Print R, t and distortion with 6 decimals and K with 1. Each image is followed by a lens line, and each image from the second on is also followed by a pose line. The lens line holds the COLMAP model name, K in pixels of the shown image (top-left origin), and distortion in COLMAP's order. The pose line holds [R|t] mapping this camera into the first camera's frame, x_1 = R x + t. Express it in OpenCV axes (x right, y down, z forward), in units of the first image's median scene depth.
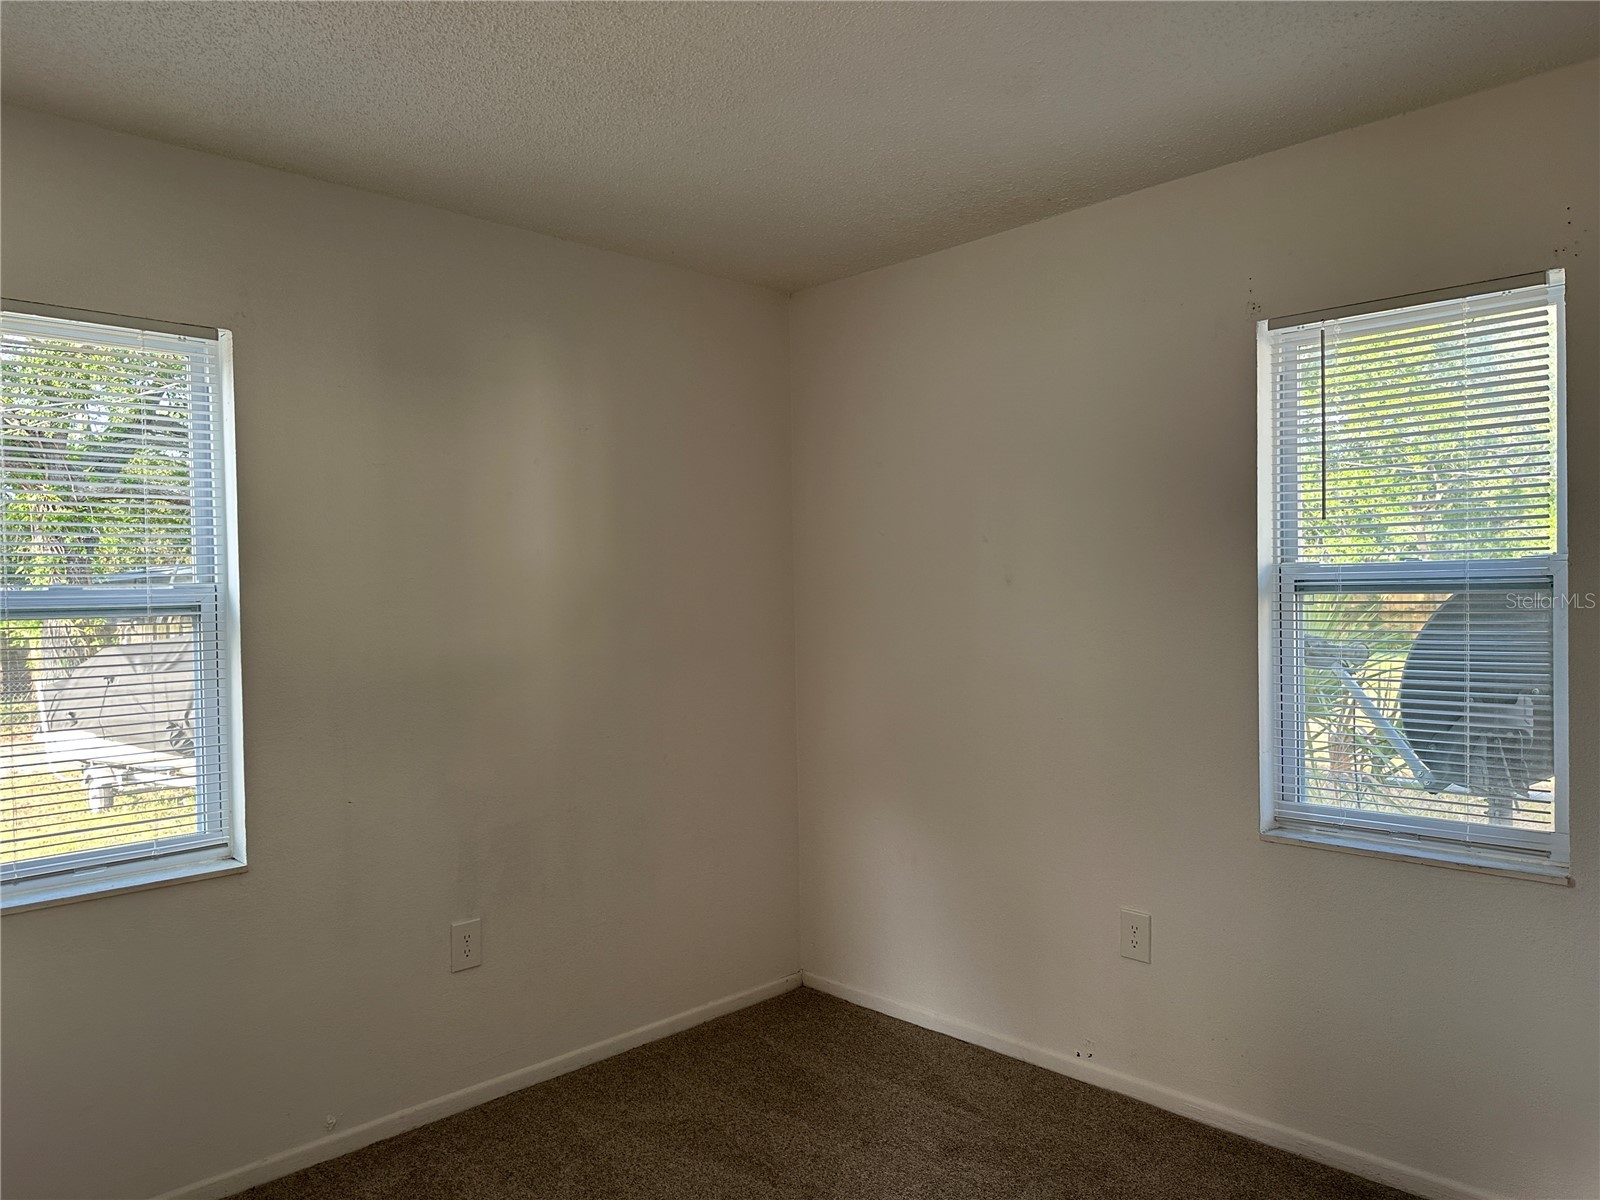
lens RADIAL K [[1103.9, 0, 776.4], [0, 1103.9, 606.5], [0, 0, 1]] dist [0.004146, -0.000174]
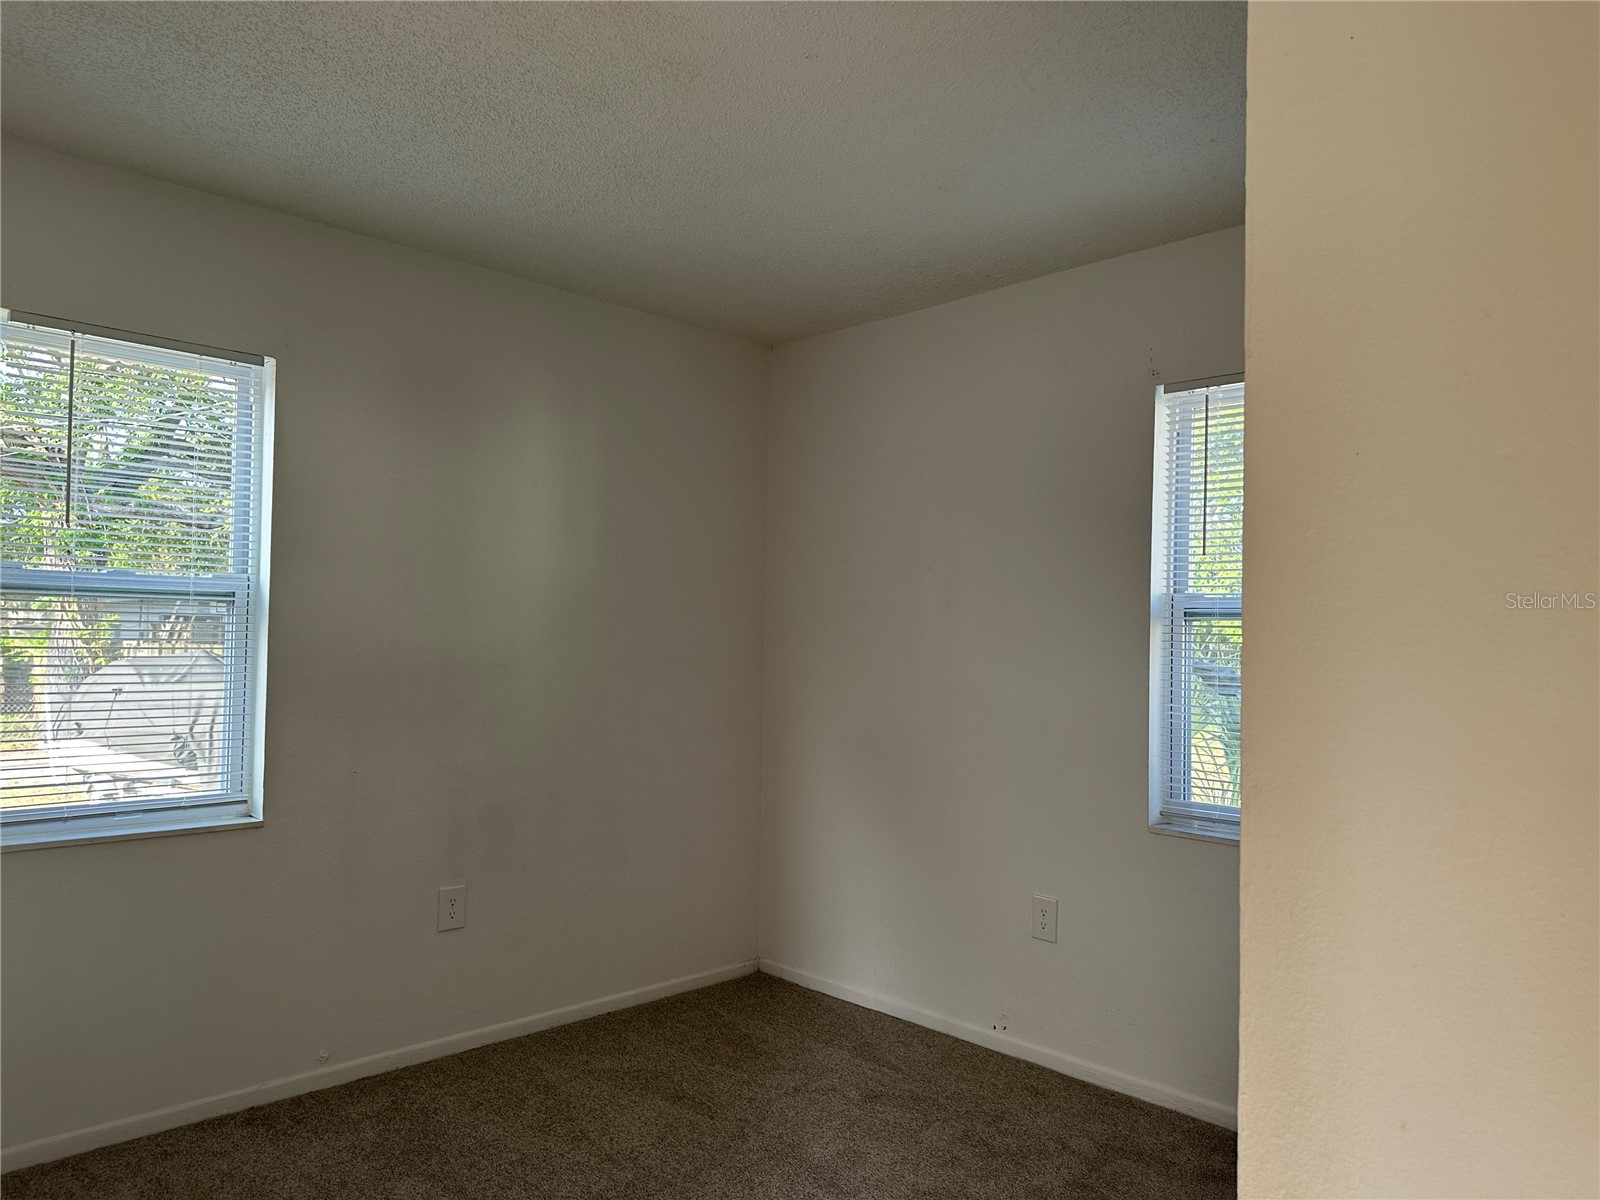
lens RADIAL K [[1110.6, 0, 800.2], [0, 1110.6, 612.2], [0, 0, 1]] dist [0.025227, -0.038380]
pose [[0.999242, 0.037106, 0.011788, 0.048642], [-0.036597, 0.998495, -0.040843, 0.039448], [-0.013286, 0.040381, 0.999096, -0.148713]]
